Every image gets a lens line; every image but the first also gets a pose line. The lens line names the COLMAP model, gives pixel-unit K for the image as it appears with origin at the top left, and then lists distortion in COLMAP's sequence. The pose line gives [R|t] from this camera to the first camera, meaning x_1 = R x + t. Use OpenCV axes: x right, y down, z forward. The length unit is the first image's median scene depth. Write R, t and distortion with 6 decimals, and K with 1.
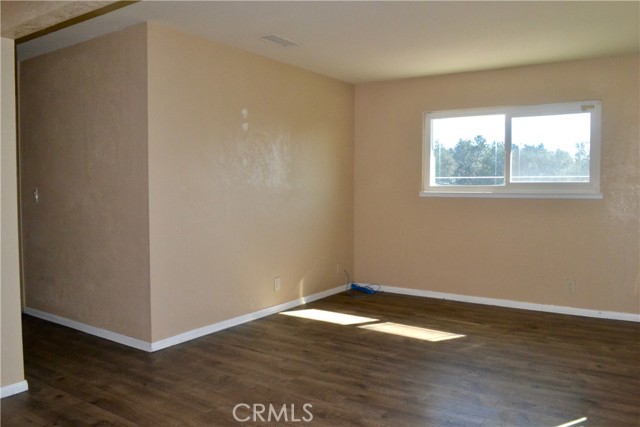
lens RADIAL K [[517.9, 0, 320.4], [0, 517.9, 213.5], [0, 0, 1]] dist [-0.080684, 0.014837]
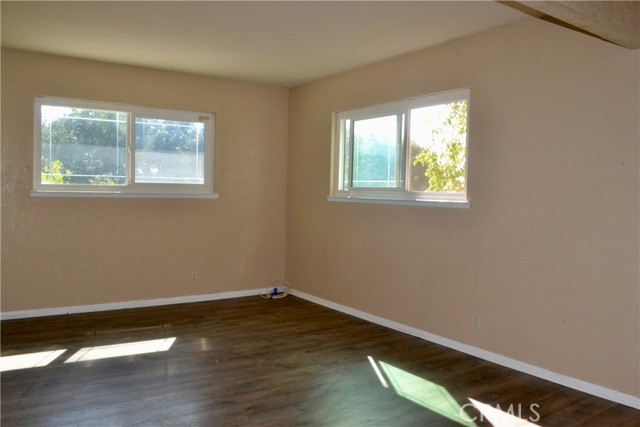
lens RADIAL K [[517.9, 0, 320.0], [0, 517.9, 213.8], [0, 0, 1]] dist [-0.080684, 0.014837]
pose [[0.373210, -0.030605, 0.927242, -0.586093], [0.027611, 0.999379, 0.021873, -0.015883], [-0.927336, 0.017438, 0.373823, 0.413314]]
